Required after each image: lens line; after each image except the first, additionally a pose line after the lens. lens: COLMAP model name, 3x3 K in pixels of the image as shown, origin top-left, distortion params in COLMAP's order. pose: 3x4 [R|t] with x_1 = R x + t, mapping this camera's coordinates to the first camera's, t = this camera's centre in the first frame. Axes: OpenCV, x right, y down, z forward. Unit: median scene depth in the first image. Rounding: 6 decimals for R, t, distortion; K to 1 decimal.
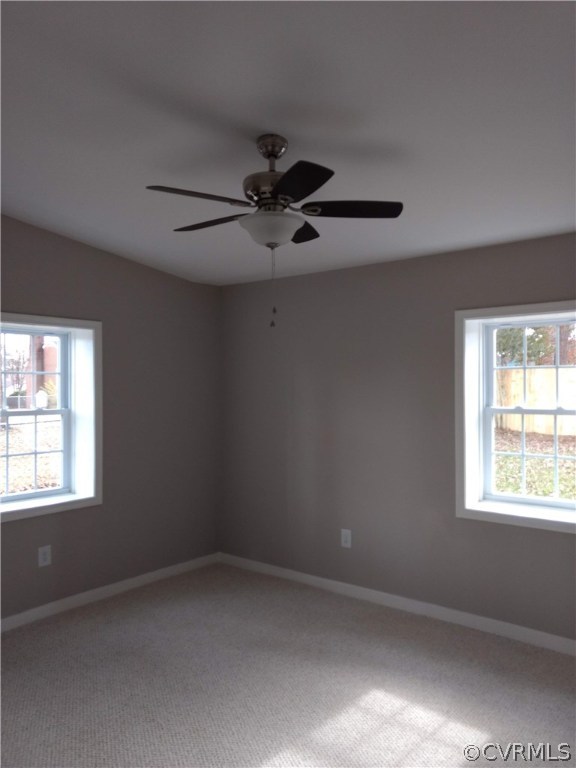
lens RADIAL K [[596.9, 0, 290.9], [0, 596.9, 383.8], [0, 0, 1]] dist [0.029868, 0.007410]
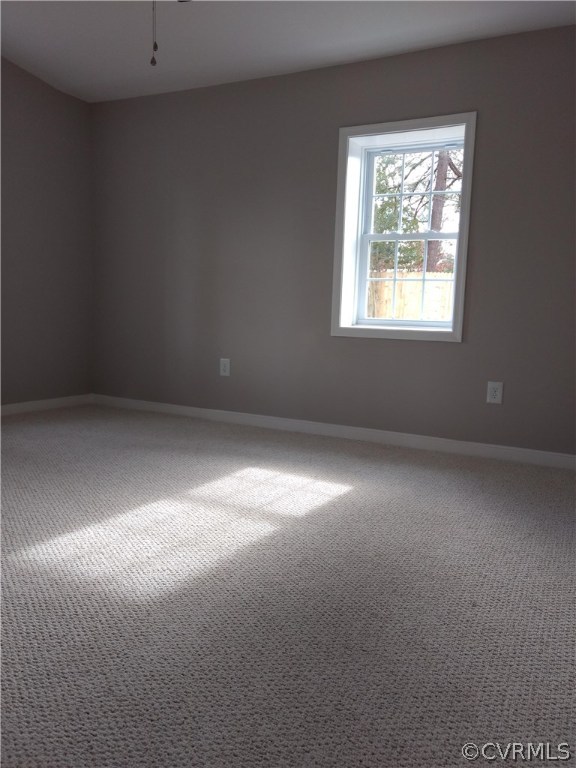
lens RADIAL K [[596.9, 0, 290.9], [0, 596.9, 383.8], [0, 0, 1]] dist [0.029868, 0.007410]
pose [[0.979191, 0.013061, 0.202520, -0.003047], [-0.037997, 0.992079, 0.119734, 0.177516], [-0.199352, -0.124938, 0.971931, -0.010802]]
